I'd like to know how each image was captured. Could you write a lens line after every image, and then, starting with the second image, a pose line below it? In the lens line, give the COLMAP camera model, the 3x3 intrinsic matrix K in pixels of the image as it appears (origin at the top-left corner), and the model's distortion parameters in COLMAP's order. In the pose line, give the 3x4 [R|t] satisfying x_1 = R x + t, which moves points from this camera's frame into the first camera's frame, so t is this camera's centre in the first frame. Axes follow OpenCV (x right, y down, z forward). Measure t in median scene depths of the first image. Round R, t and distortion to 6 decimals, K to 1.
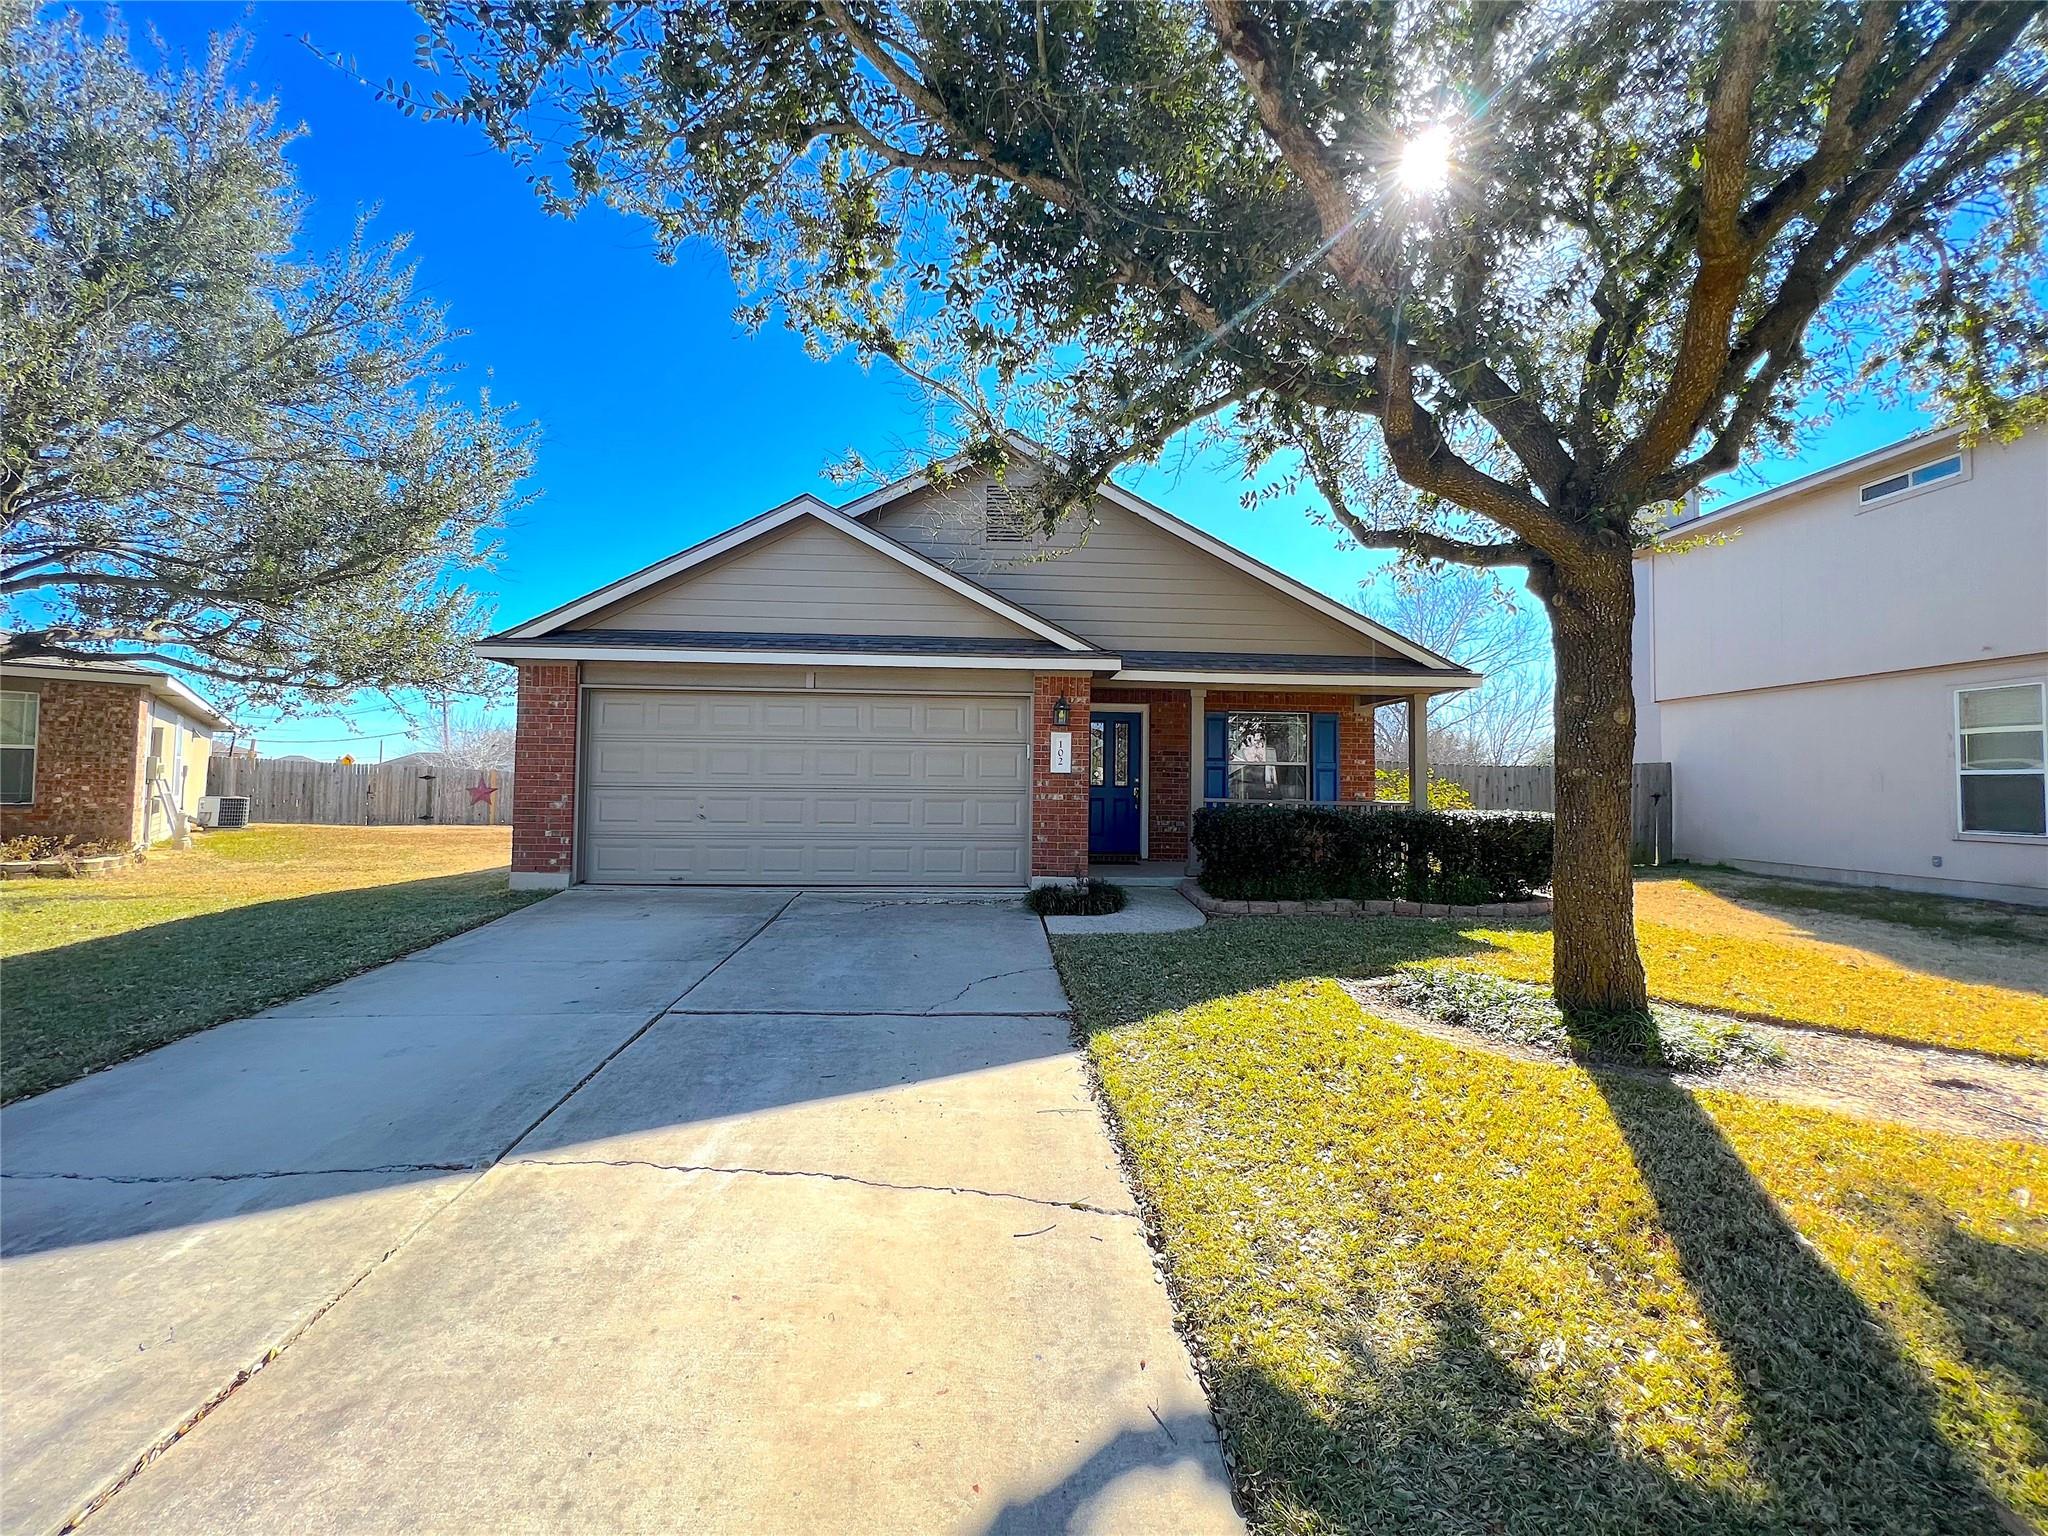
lens RADIAL K [[818.3, 0, 1016.5], [0, 818.3, 760.5], [0, 0, 1]] dist [-0.003524, 0.001304]
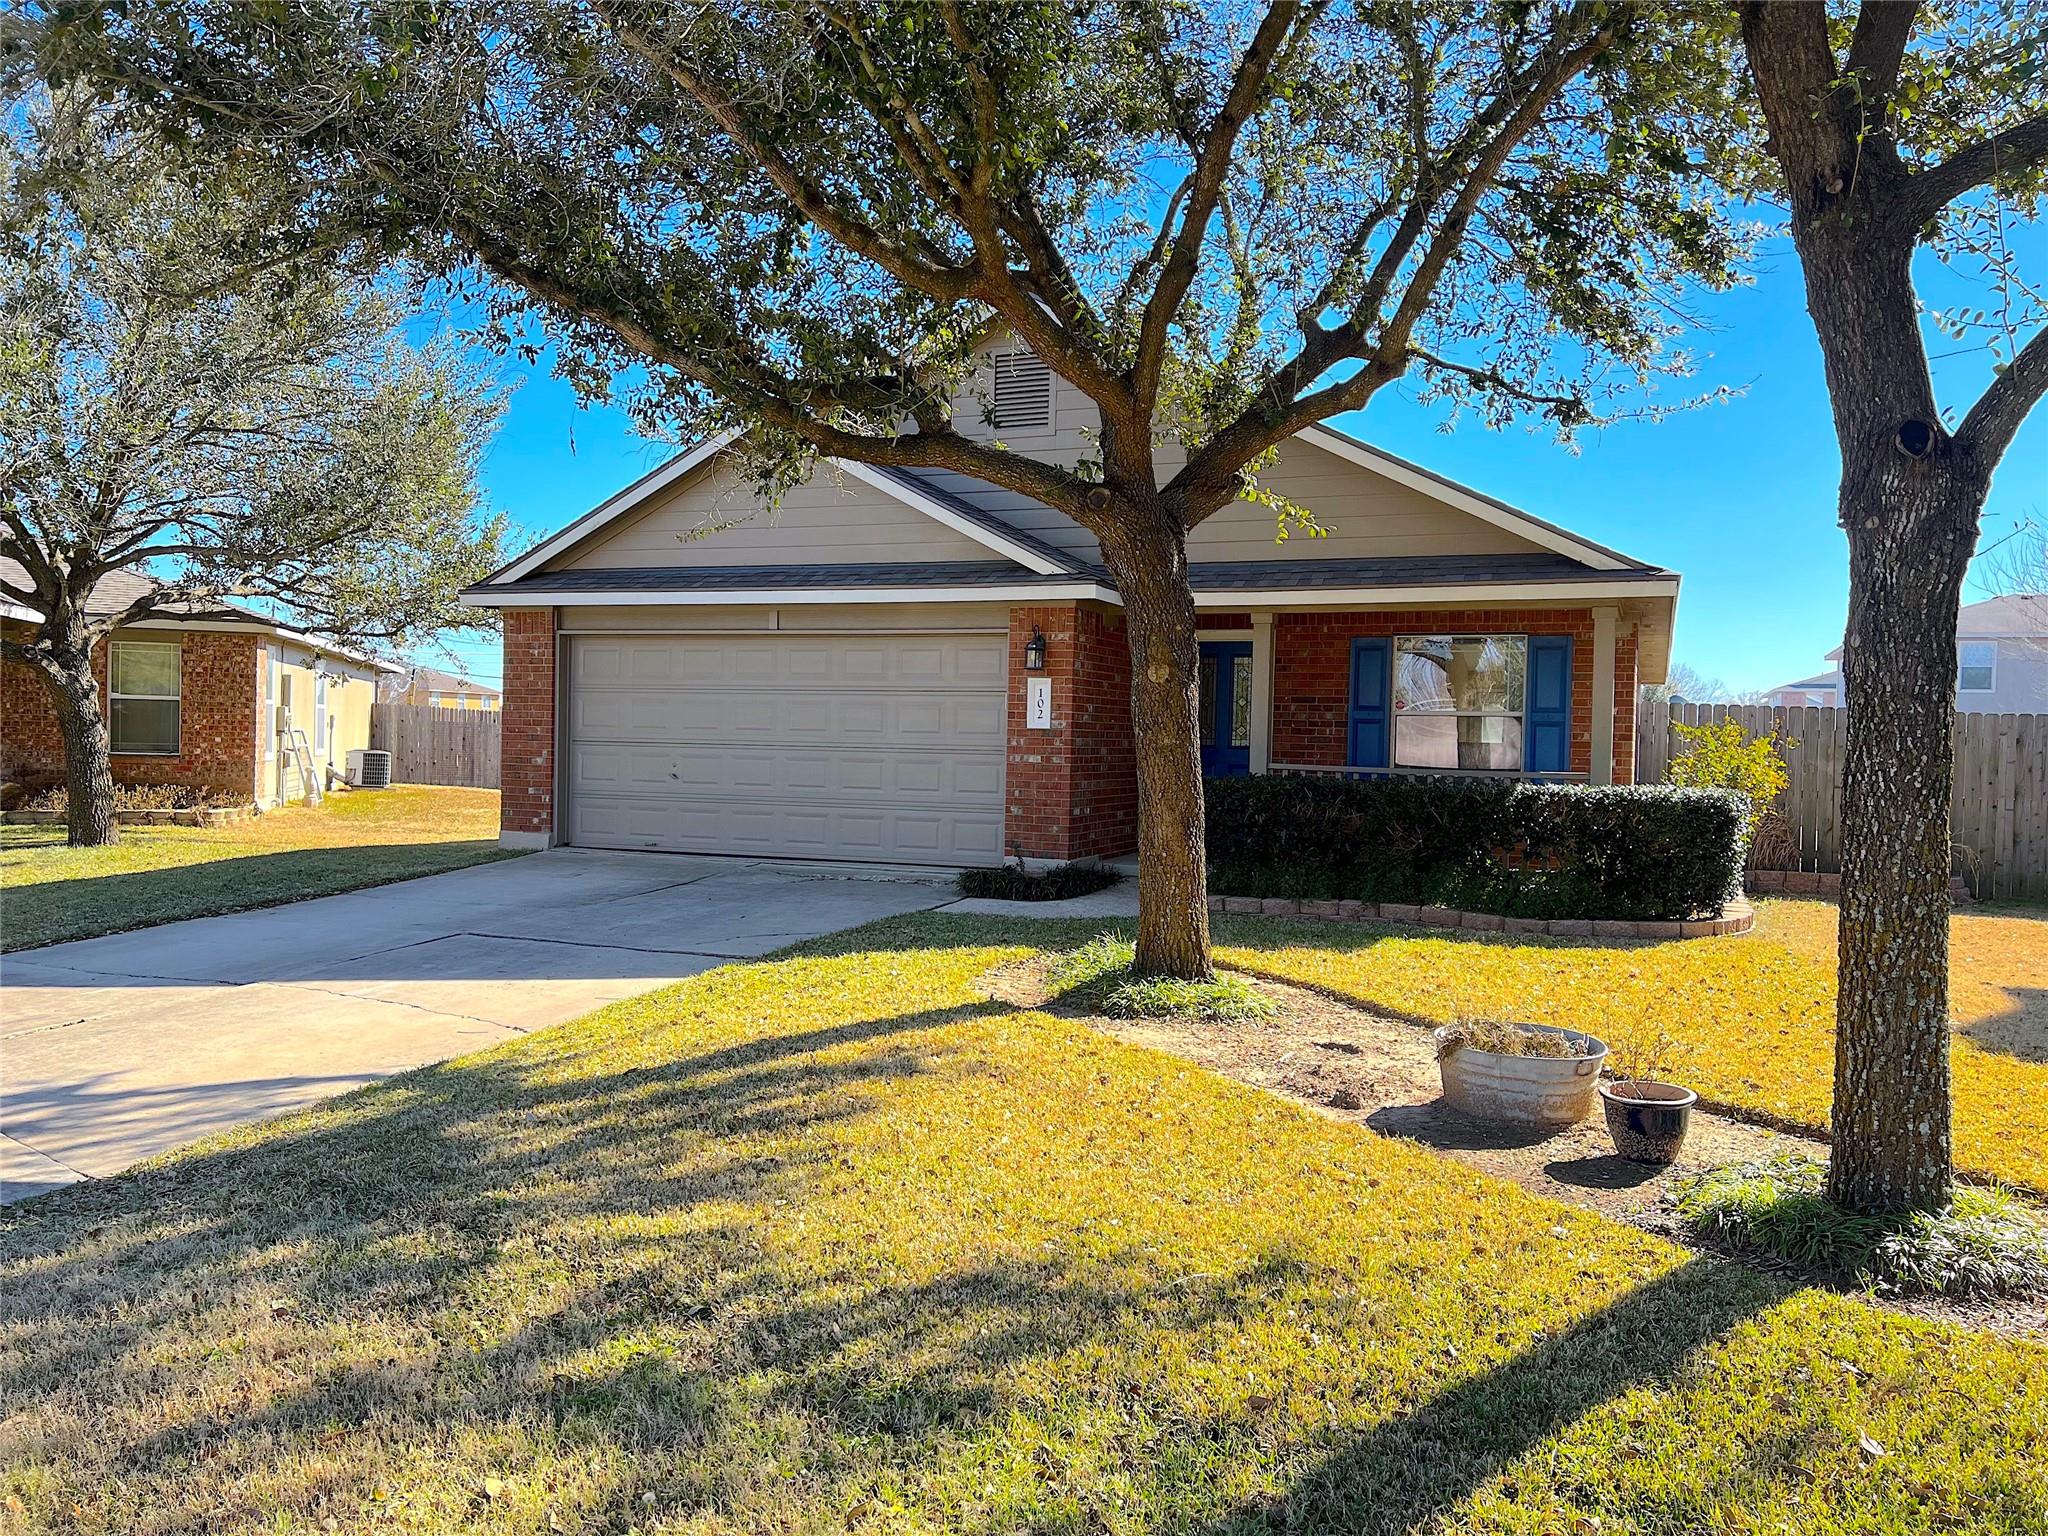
lens RADIAL K [[1527.3, 0, 1028.4], [0, 1527.3, 775.3], [0, 0, 1]] dist [0.031754, -0.004517]
pose [[0.907946, 0.016707, -0.418755, 0.664243], [0.003749, 0.998841, 0.047980, -0.010815], [0.419071, -0.045133, 0.906831, -0.350985]]
